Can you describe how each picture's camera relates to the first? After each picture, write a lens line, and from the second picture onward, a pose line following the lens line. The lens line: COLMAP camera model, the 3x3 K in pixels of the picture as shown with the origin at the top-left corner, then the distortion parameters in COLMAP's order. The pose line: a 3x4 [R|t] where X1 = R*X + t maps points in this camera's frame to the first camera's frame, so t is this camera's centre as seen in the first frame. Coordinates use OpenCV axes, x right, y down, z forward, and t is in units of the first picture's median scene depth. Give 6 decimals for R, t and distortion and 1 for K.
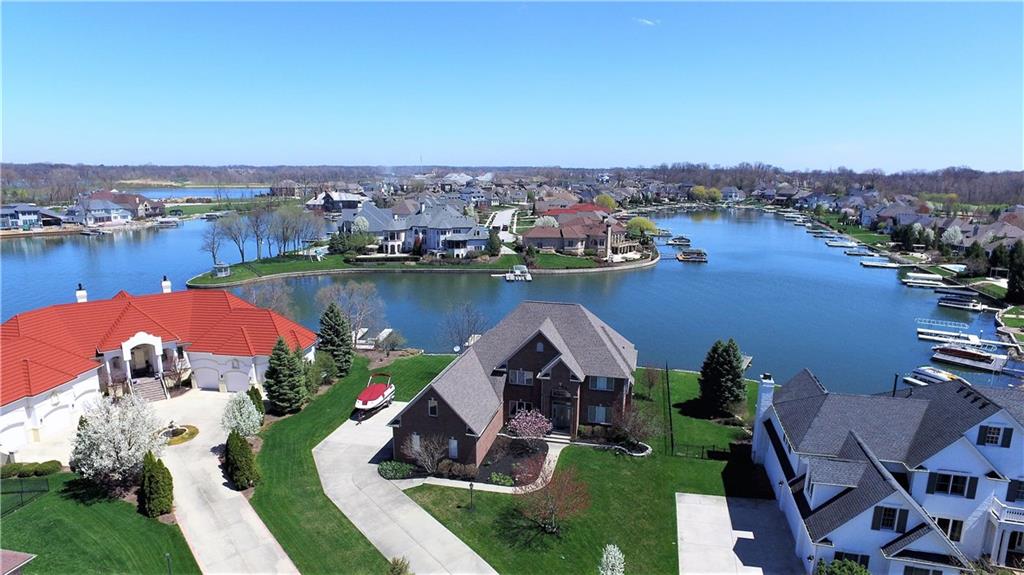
lens RADIAL K [[593.8, 0, 512.0], [0, 593.8, 287.5], [0, 0, 1]] dist [-0.123893, 0.091416]
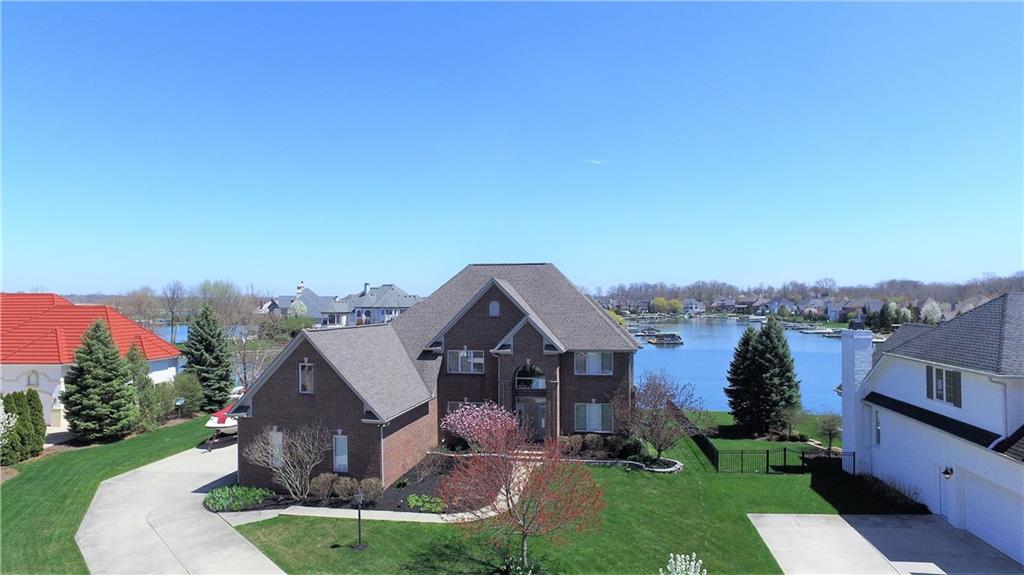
lens RADIAL K [[593.8, 0, 512.0], [0, 593.8, 287.5], [0, 0, 1]] dist [-0.123893, 0.091416]
pose [[0.997595, -0.010205, 0.068556, 0.021010], [0.025117, 0.975102, -0.220331, 0.204357], [-0.064600, 0.221523, 0.973013, 0.346769]]
